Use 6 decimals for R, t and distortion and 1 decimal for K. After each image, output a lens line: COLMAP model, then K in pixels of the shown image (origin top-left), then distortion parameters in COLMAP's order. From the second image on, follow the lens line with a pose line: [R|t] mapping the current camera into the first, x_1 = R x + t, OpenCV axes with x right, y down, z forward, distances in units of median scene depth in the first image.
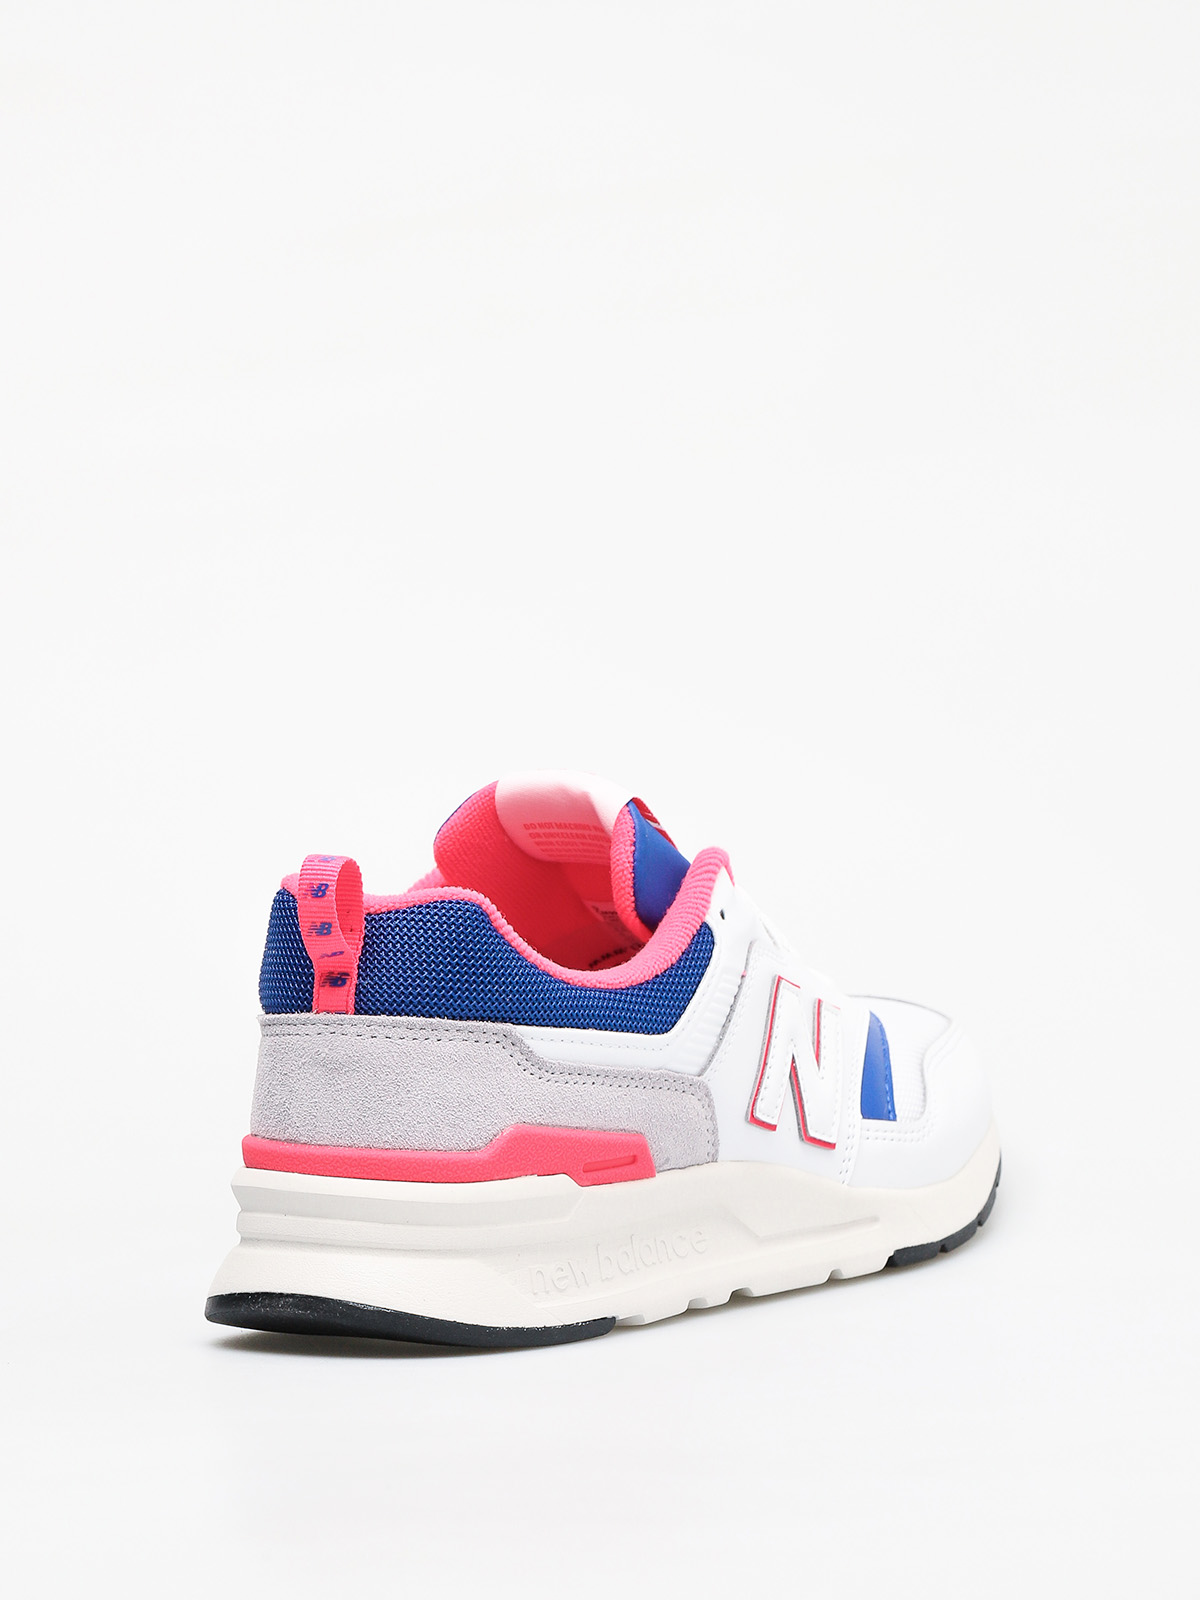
lens RADIAL K [[6456.0, 0, 600.0], [0, 6456.0, 800.0], [0, 0, 1]] dist [-0.255416, -4.774202]
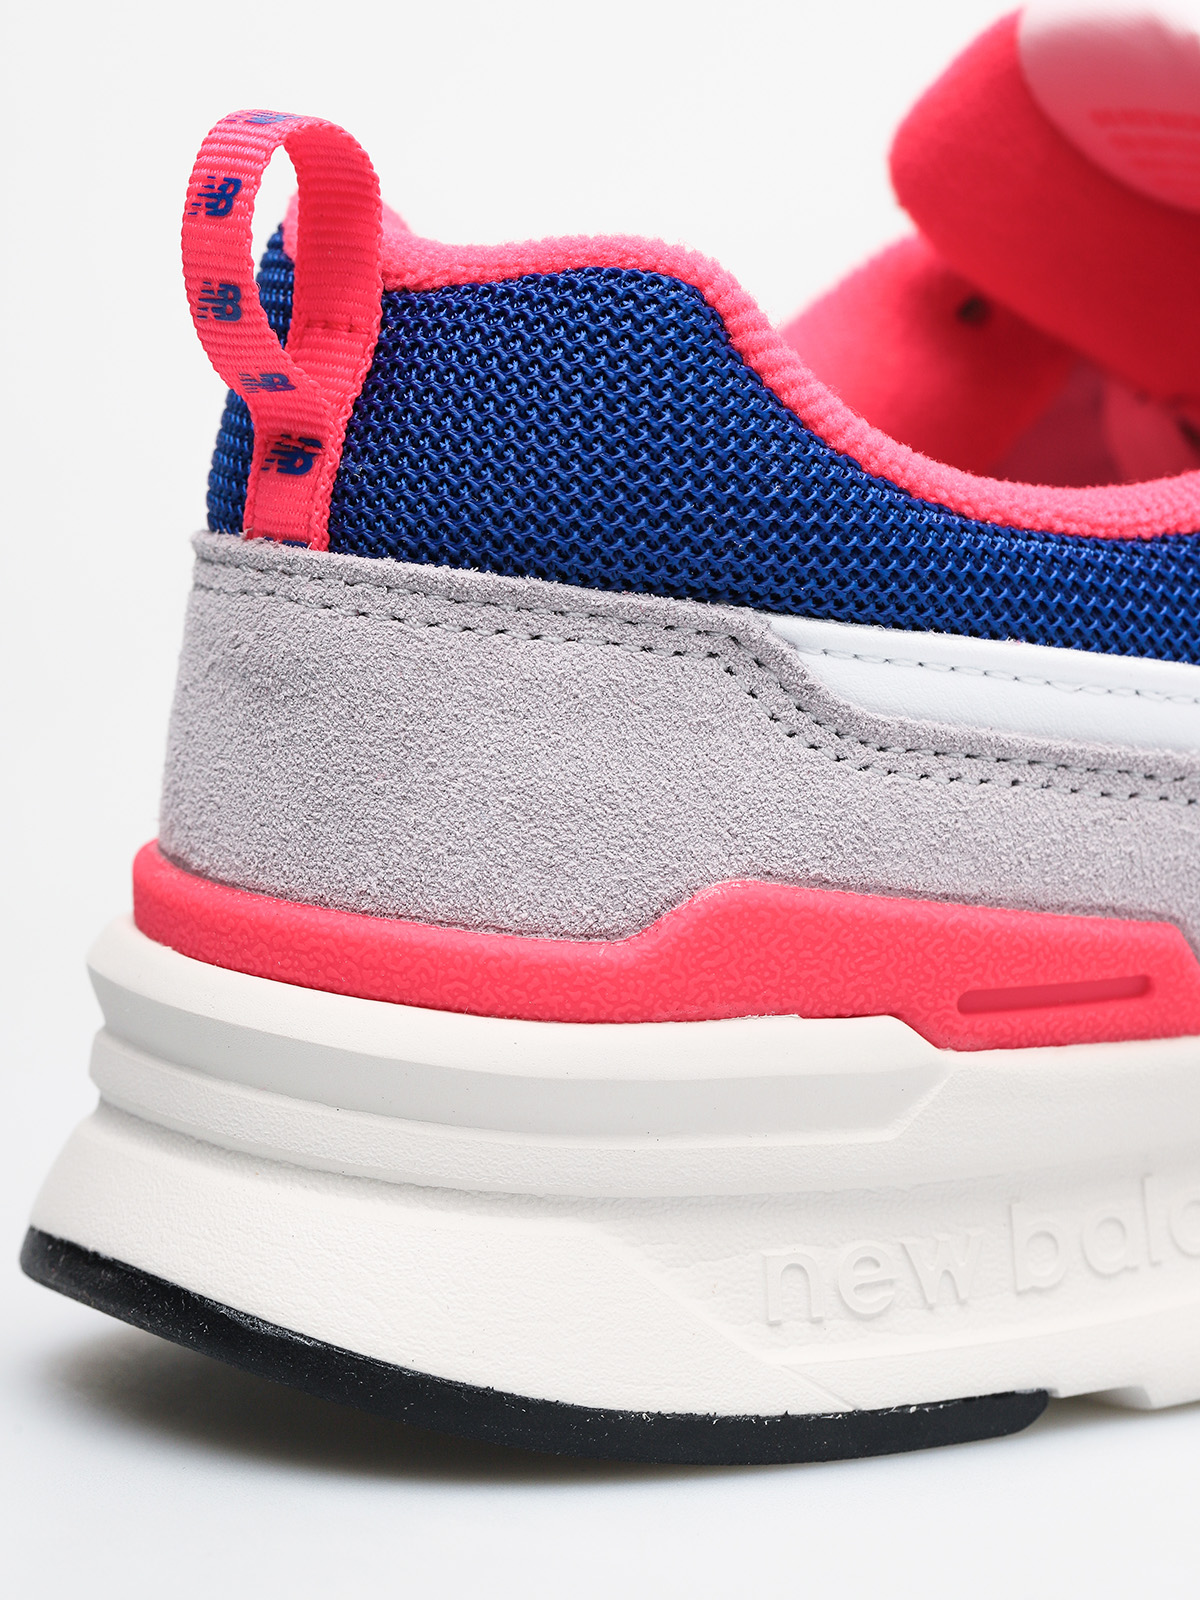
lens RADIAL K [[6456.0, 0, 600.0], [0, 6456.0, 800.0], [0, 0, 1]] dist [-0.255416, -4.774202]
pose [[0.930195, 0.099755, -0.353250, 0.111751], [-0.066573, 0.992252, 0.104899, 0.006902], [0.360977, -0.074060, 0.929629, 0.647714]]
